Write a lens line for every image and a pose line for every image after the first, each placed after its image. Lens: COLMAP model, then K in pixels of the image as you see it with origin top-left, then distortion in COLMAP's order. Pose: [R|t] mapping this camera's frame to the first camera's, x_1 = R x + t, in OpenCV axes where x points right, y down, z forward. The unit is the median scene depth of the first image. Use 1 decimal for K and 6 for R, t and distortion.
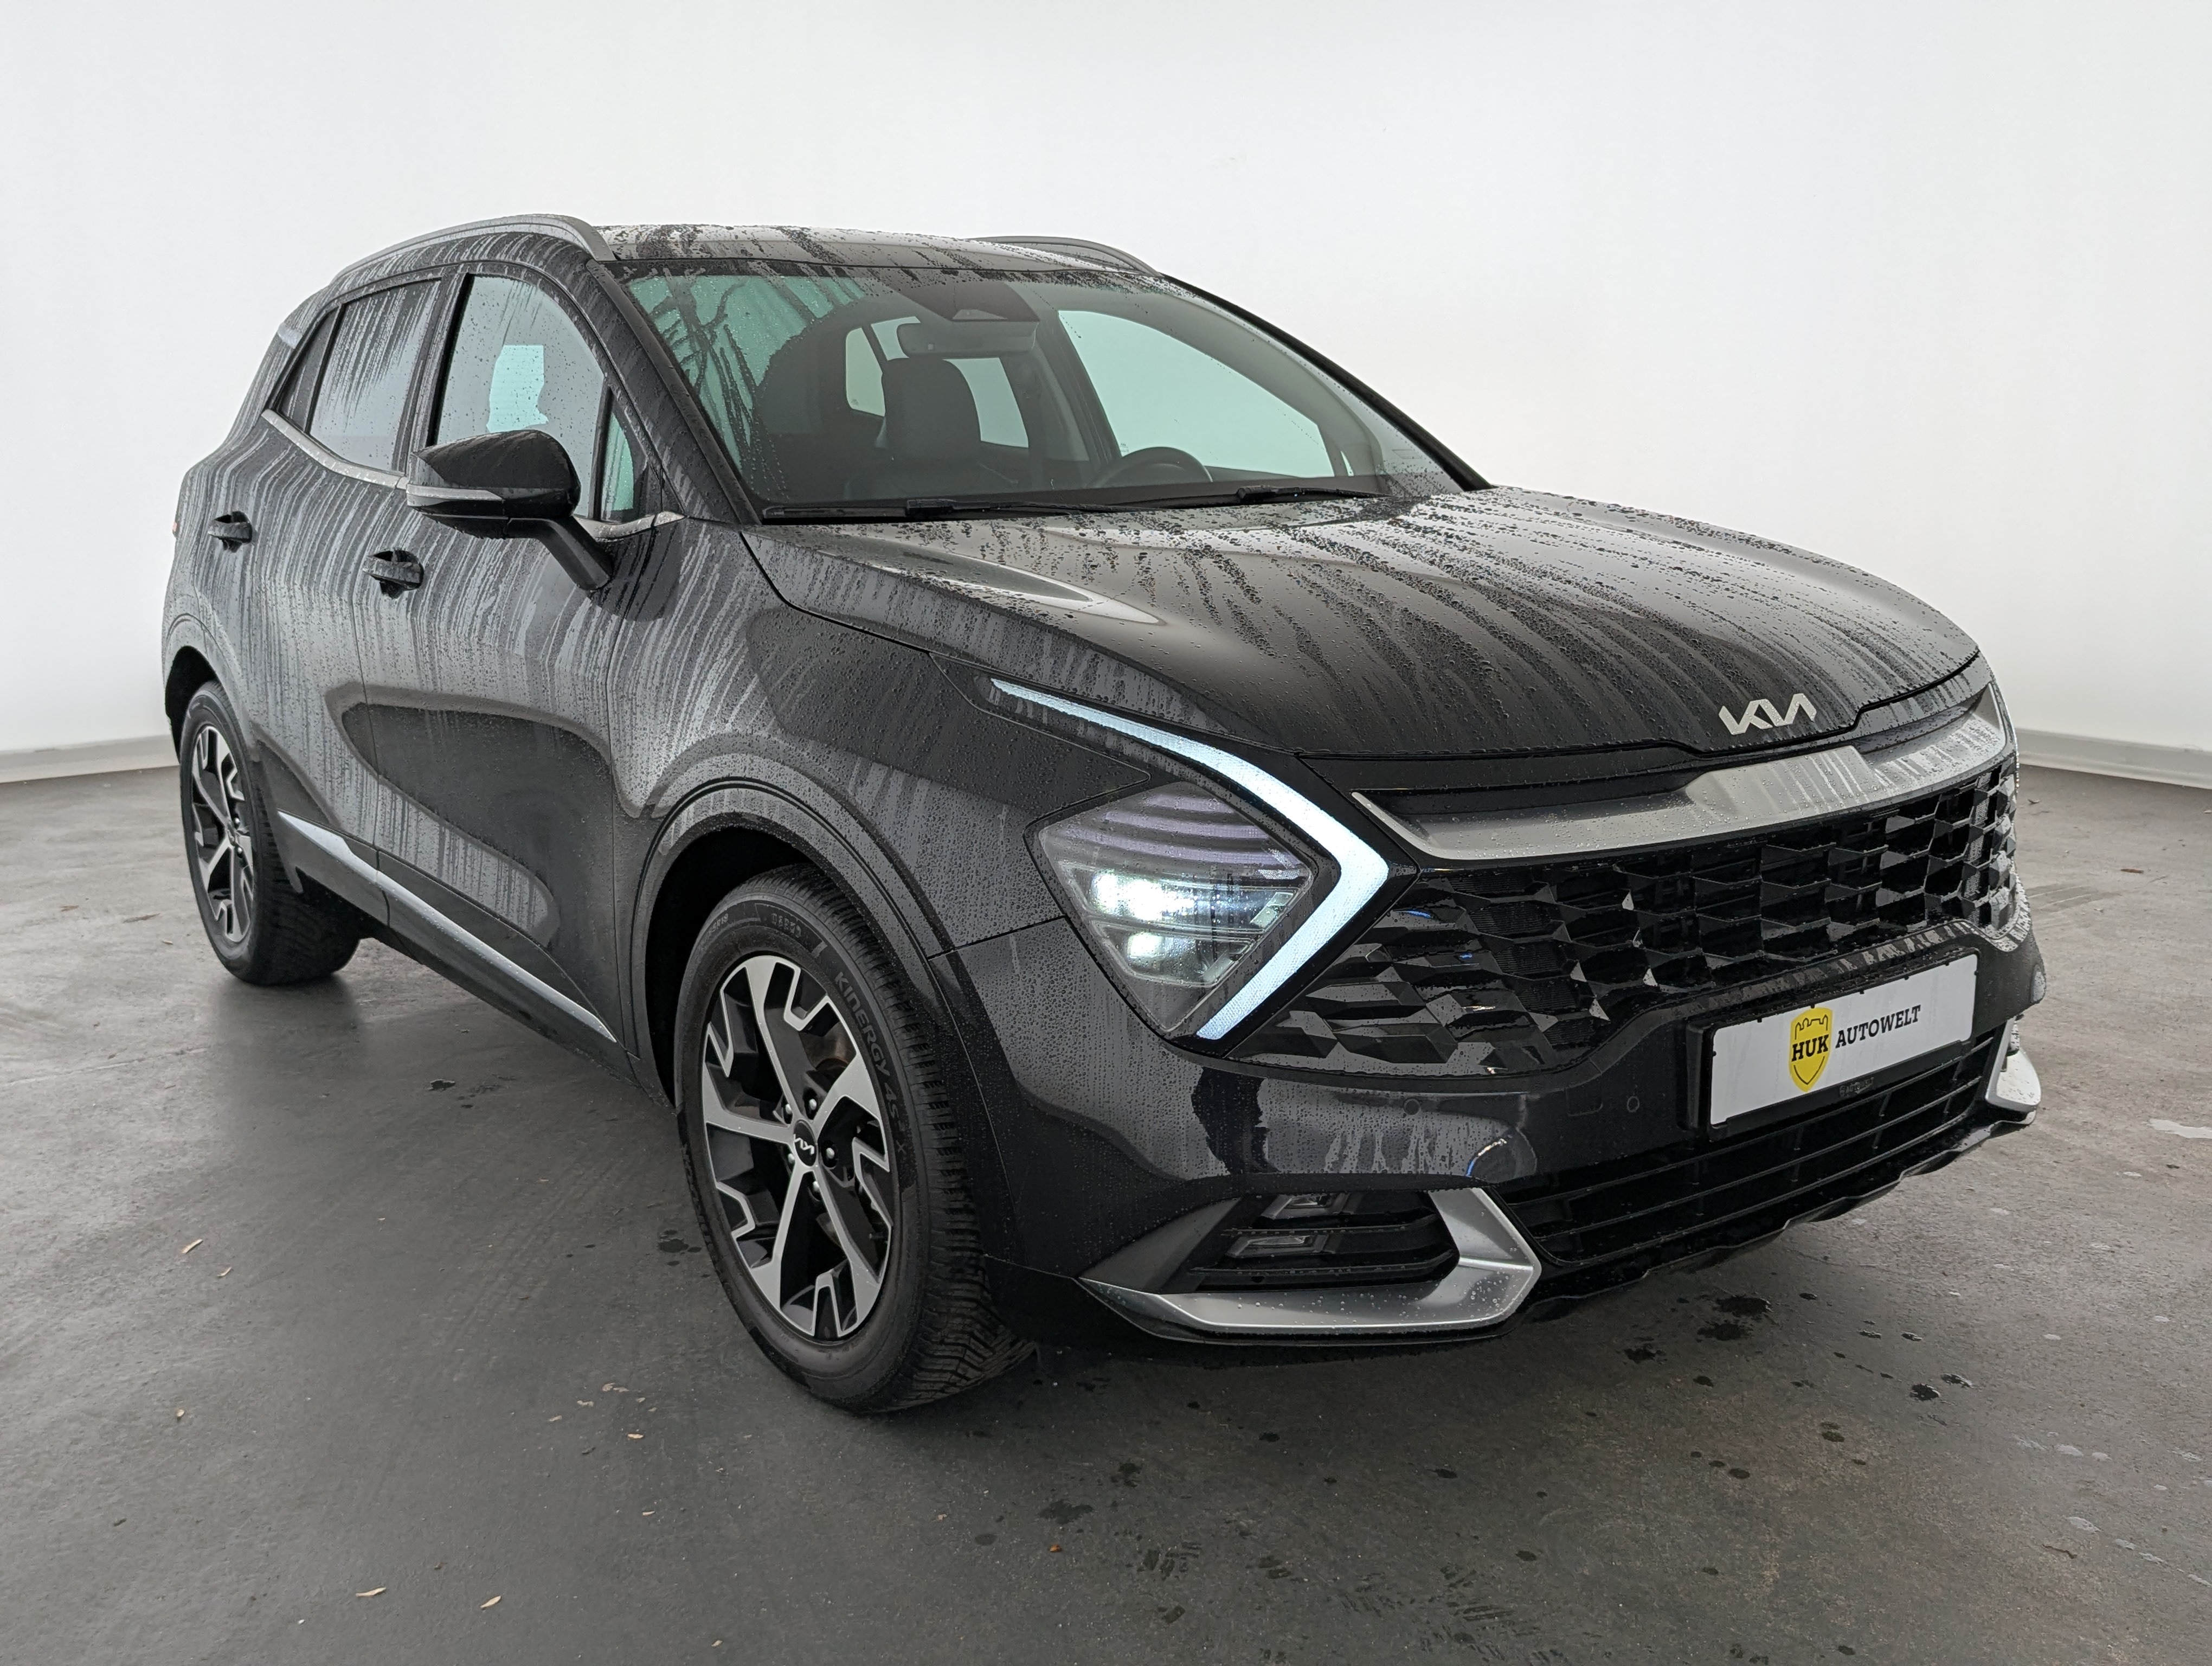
lens RADIAL K [[2146.4, 0, 1121.7], [0, 2146.4, 822.2], [0, 0, 1]] dist [0.029460, 0.000000]
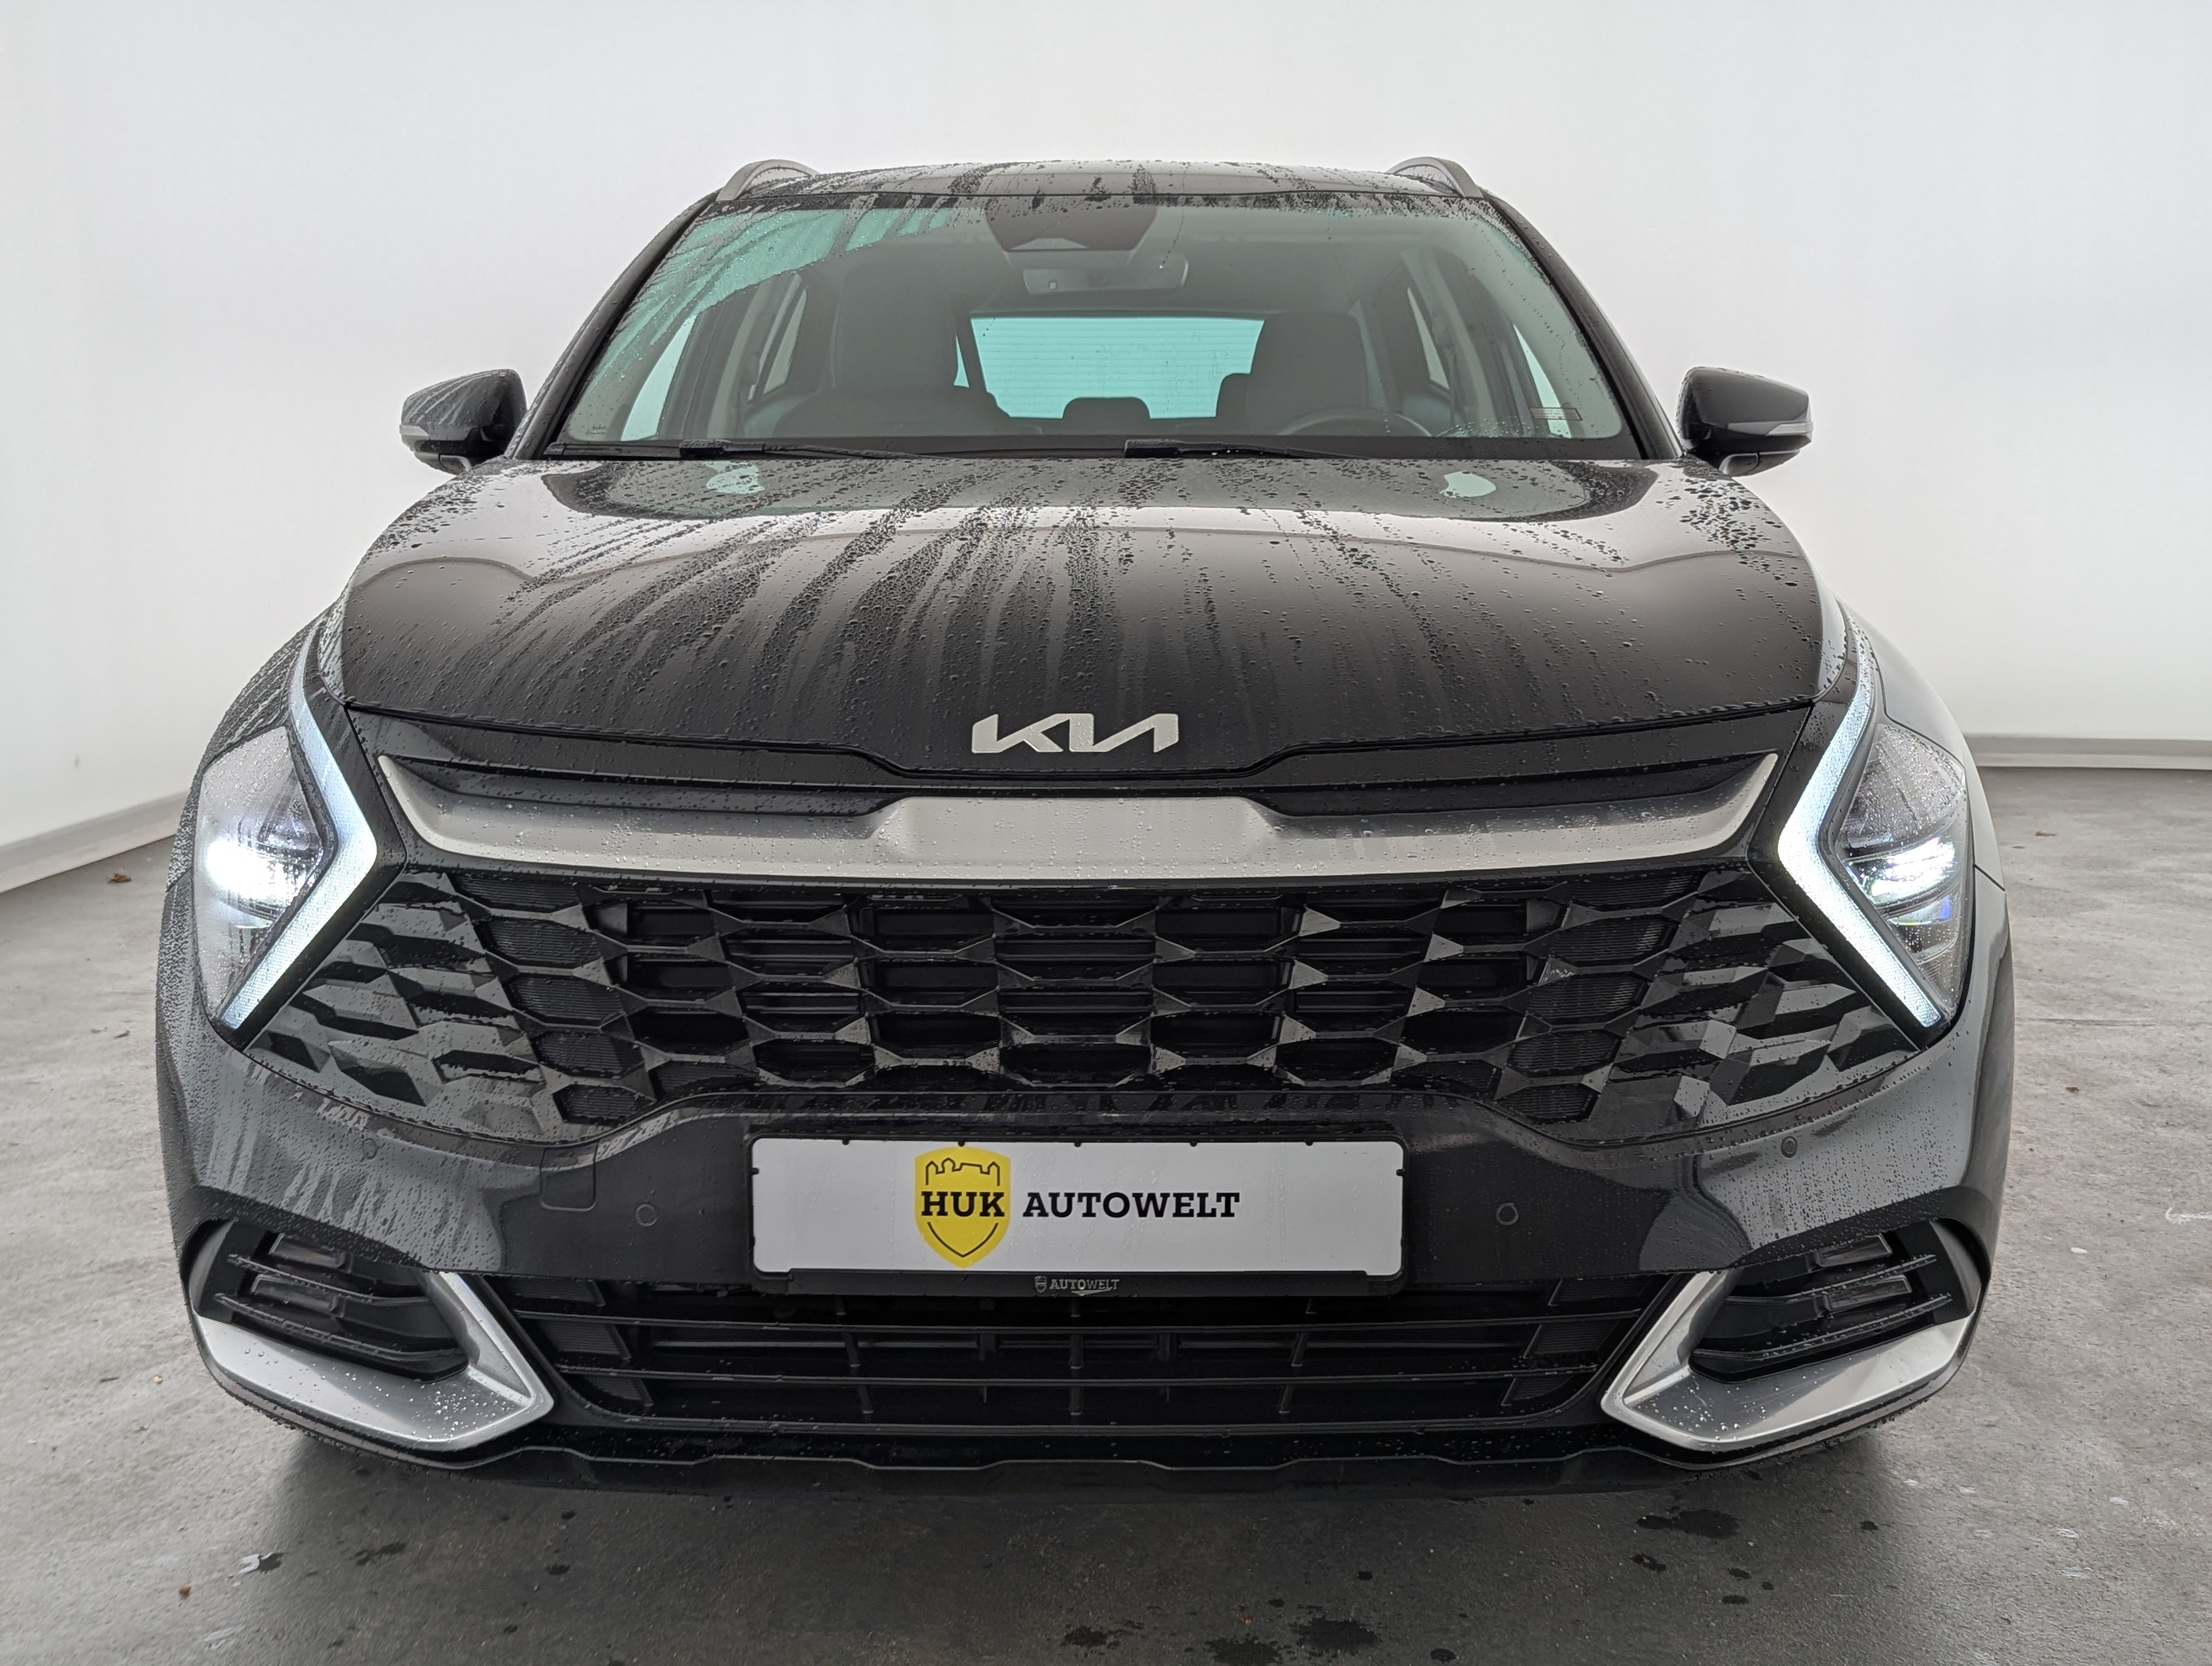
lens RADIAL K [[2146.4, 0, 1056.9], [0, 2146.4, 838.0], [0, 0, 1]] dist [0.029460, 0.000000]
pose [[0.806643, 0.107793, -0.581126, 0.795617], [-0.134239, 0.990946, -0.002522, -0.015790], [0.575593, 0.080044, 0.813810, 0.480913]]
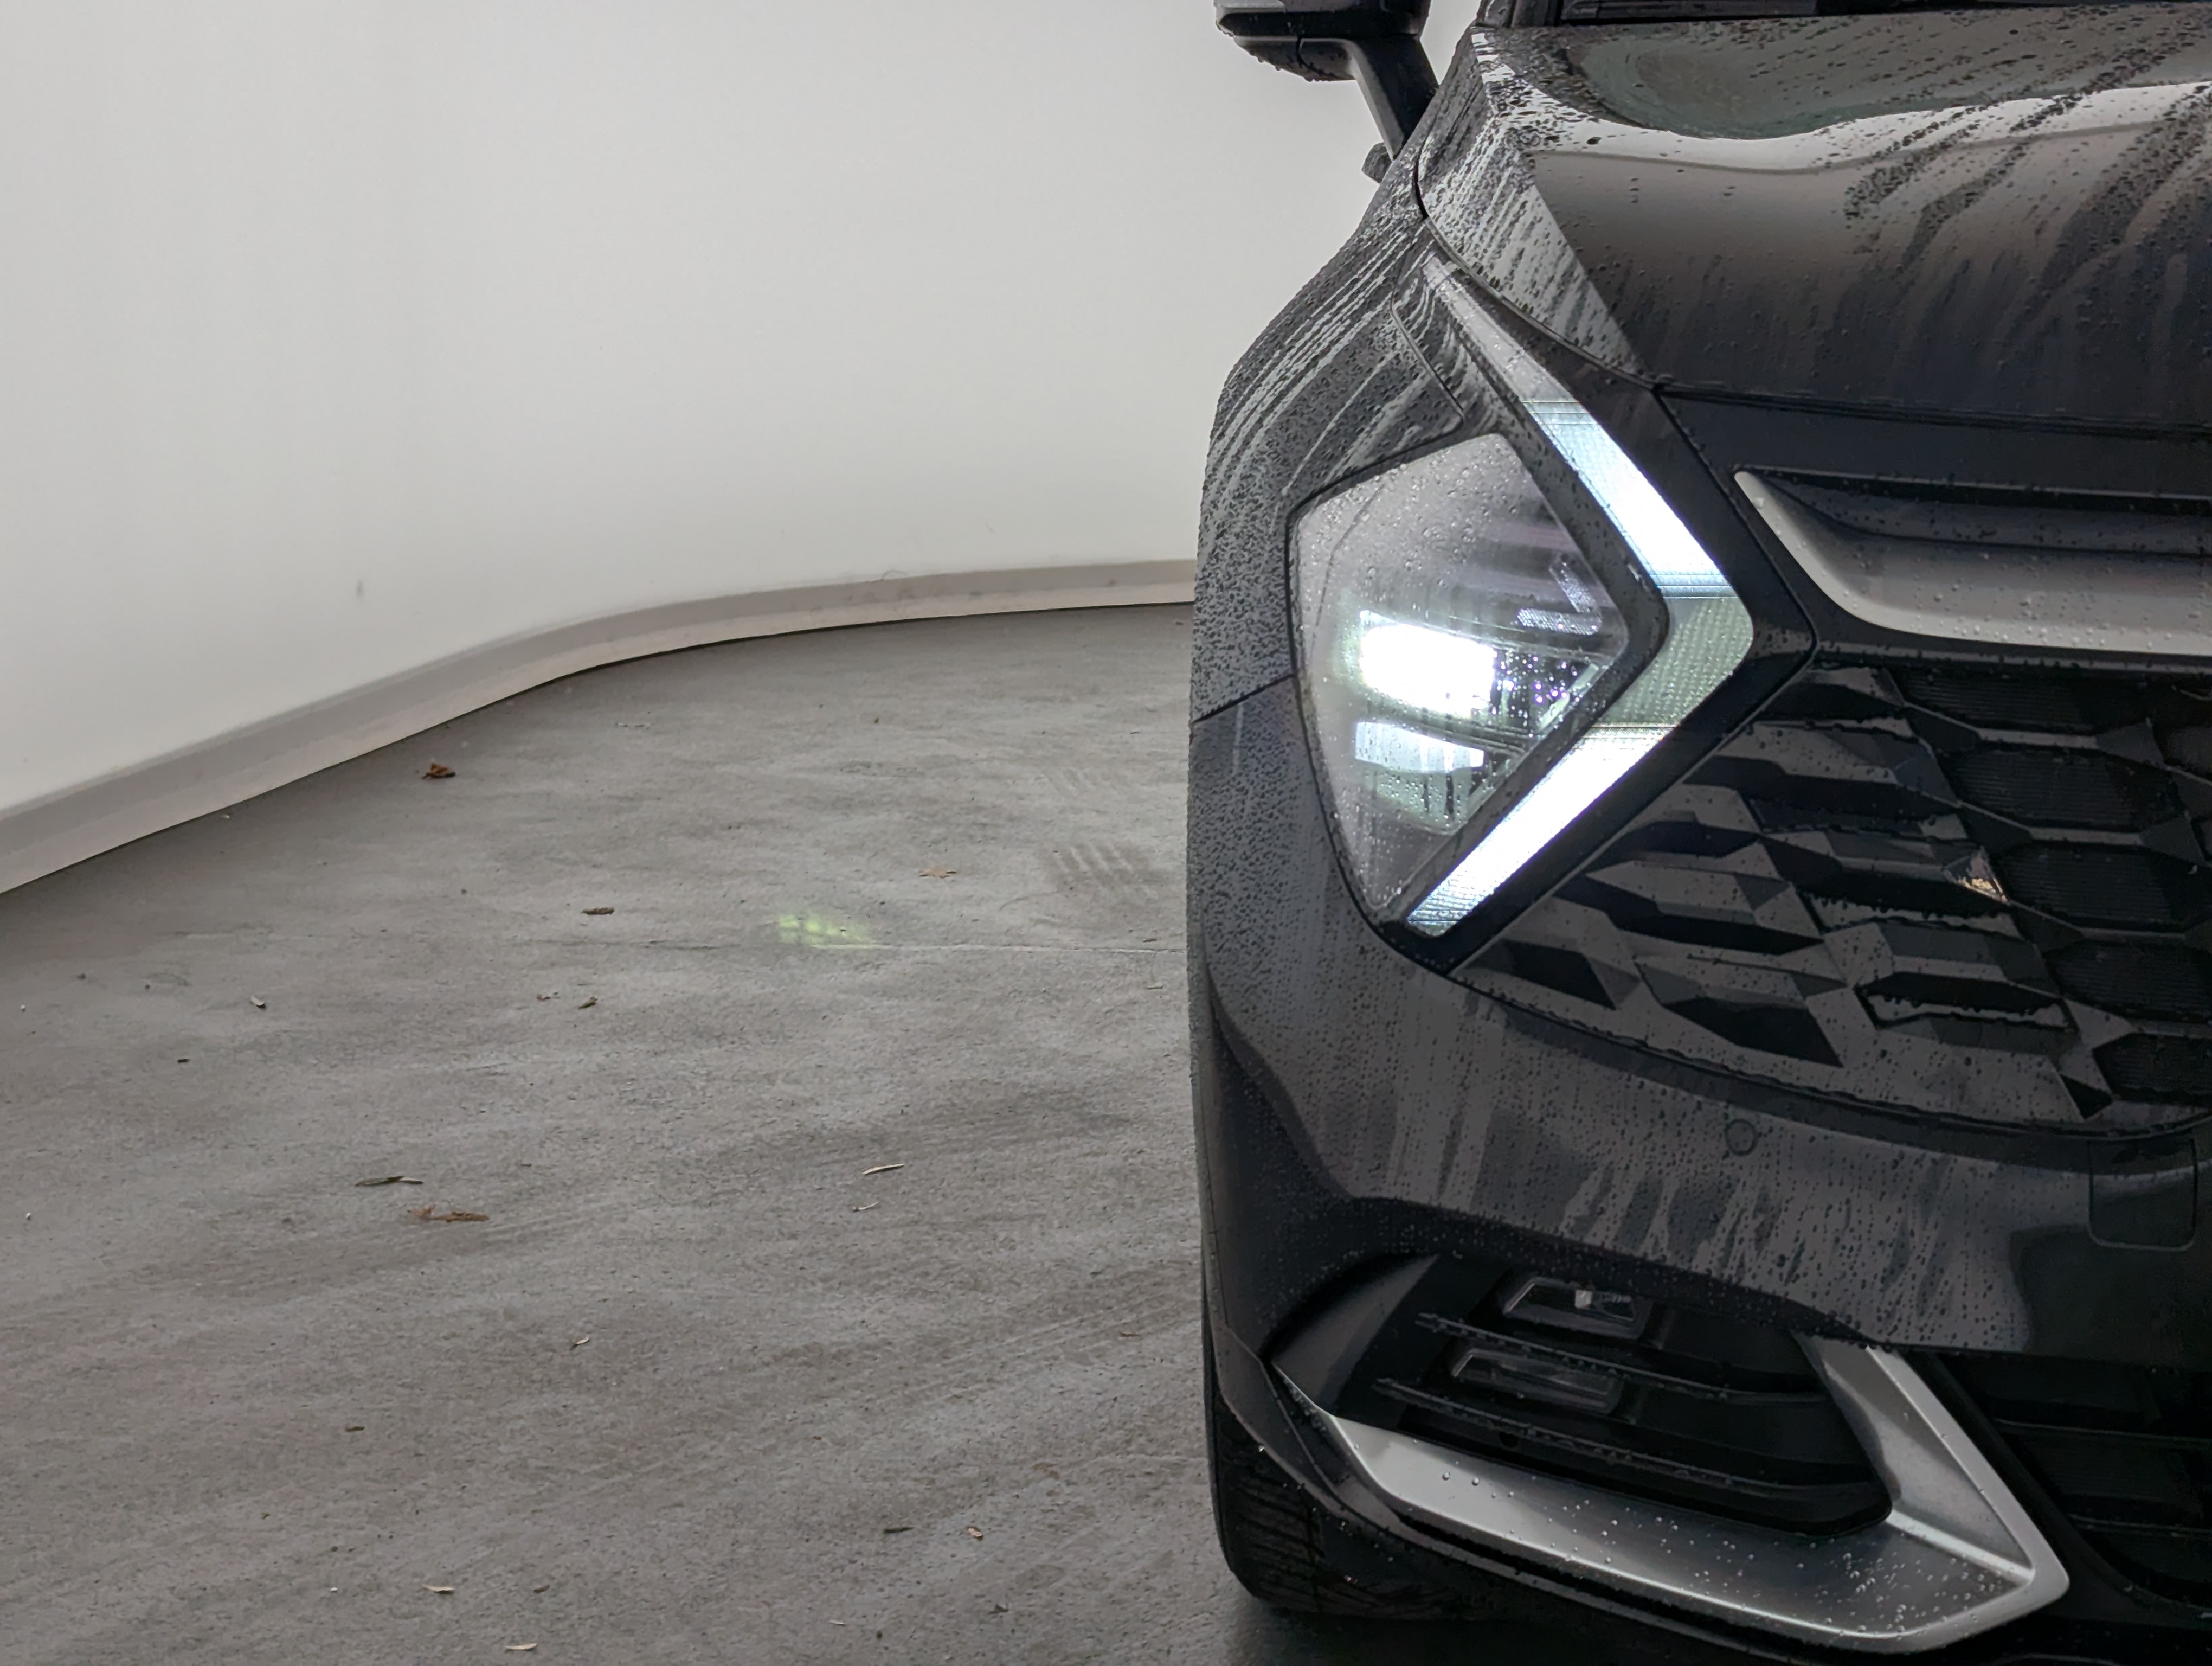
lens RADIAL K [[3488.7, 0, 1120.4], [0, 3488.7, 821.3], [0, 0, 1]] dist [0.032391, 0.000000]
pose [[0.719086, 0.127921, -0.683045, 0.551420], [-0.141956, 0.989225, 0.035816, 0.054721], [0.680267, 0.071208, 0.729497, 0.339207]]
